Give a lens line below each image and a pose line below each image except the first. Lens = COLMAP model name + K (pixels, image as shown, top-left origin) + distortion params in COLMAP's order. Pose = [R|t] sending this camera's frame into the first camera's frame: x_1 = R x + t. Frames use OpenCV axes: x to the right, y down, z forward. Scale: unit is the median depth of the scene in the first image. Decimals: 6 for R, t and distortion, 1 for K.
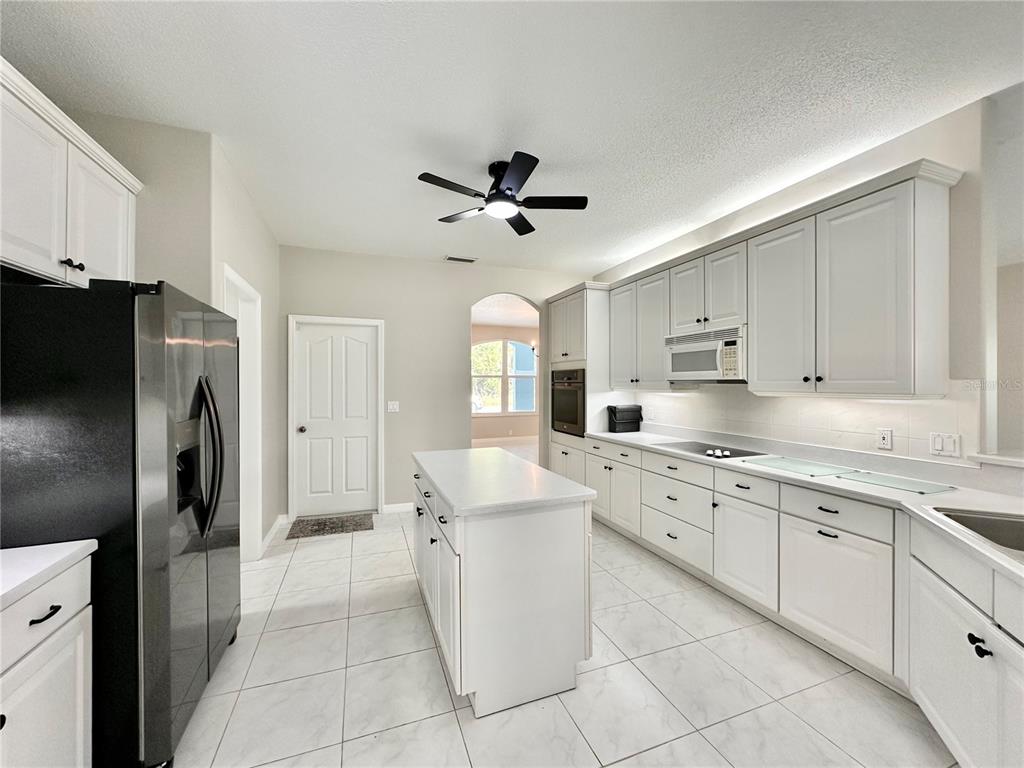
lens RADIAL K [[409.7, 0, 514.2], [0, 409.7, 383.7], [0, 0, 1]] dist [-0.001786, -0.000247]
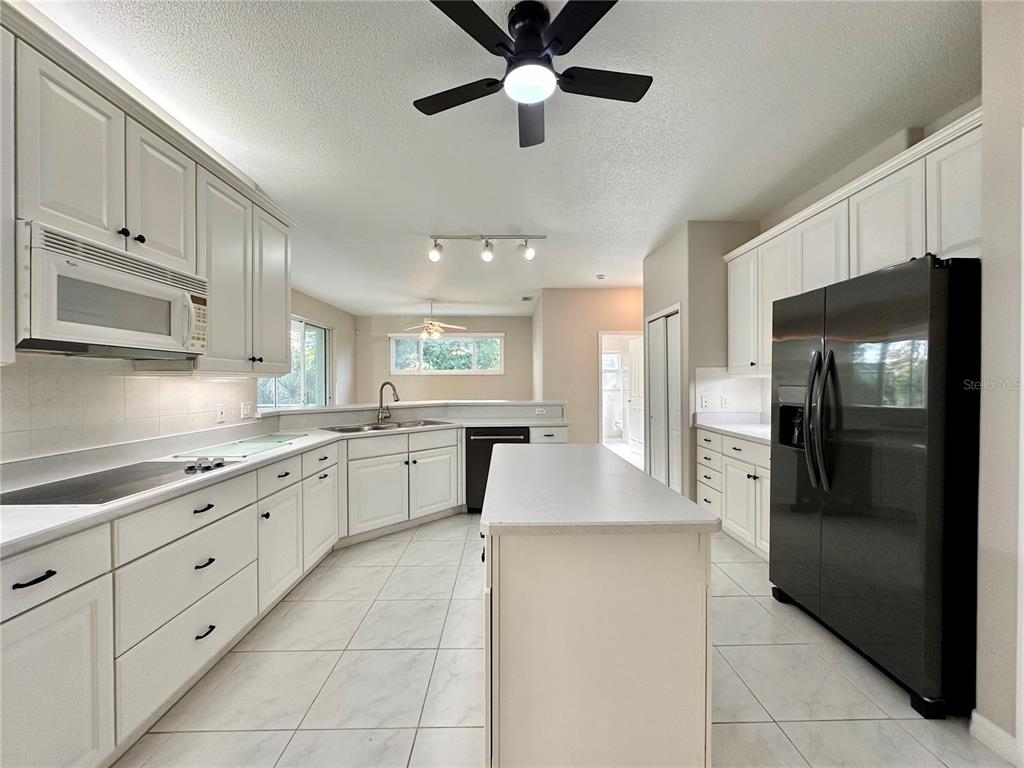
lens RADIAL K [[407.7, 0, 511.7], [0, 407.7, 383.3], [0, 0, 1]] dist [-0.002592, -0.000156]
pose [[-0.939890, 0.001803, 0.341473, -0.251150], [0.003658, 0.999982, 0.004790, 0.048862], [-0.341458, 0.005751, -0.939879, 1.831121]]
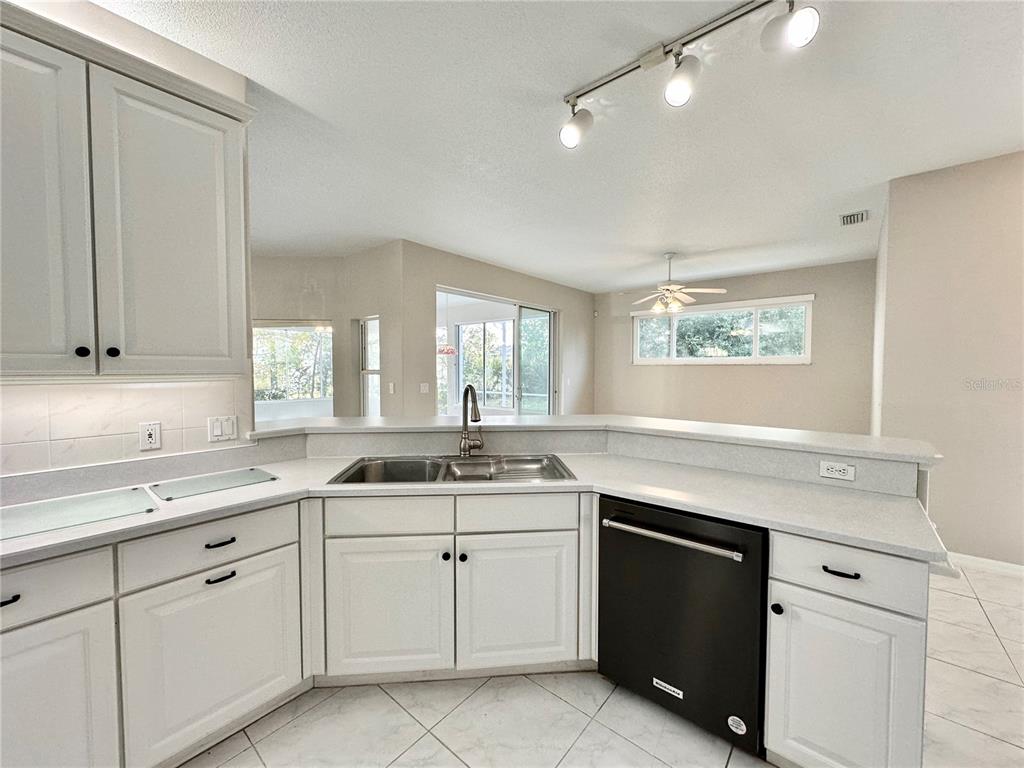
lens RADIAL K [[407.7, 0, 511.7], [0, 407.7, 383.3], [0, 0, 1]] dist [-0.002592, -0.000156]
pose [[-0.487900, -0.032736, 0.872286, -0.058089], [-0.001815, 0.999332, 0.036488, 0.011090], [-0.872898, 0.016220, -0.487634, 0.803680]]
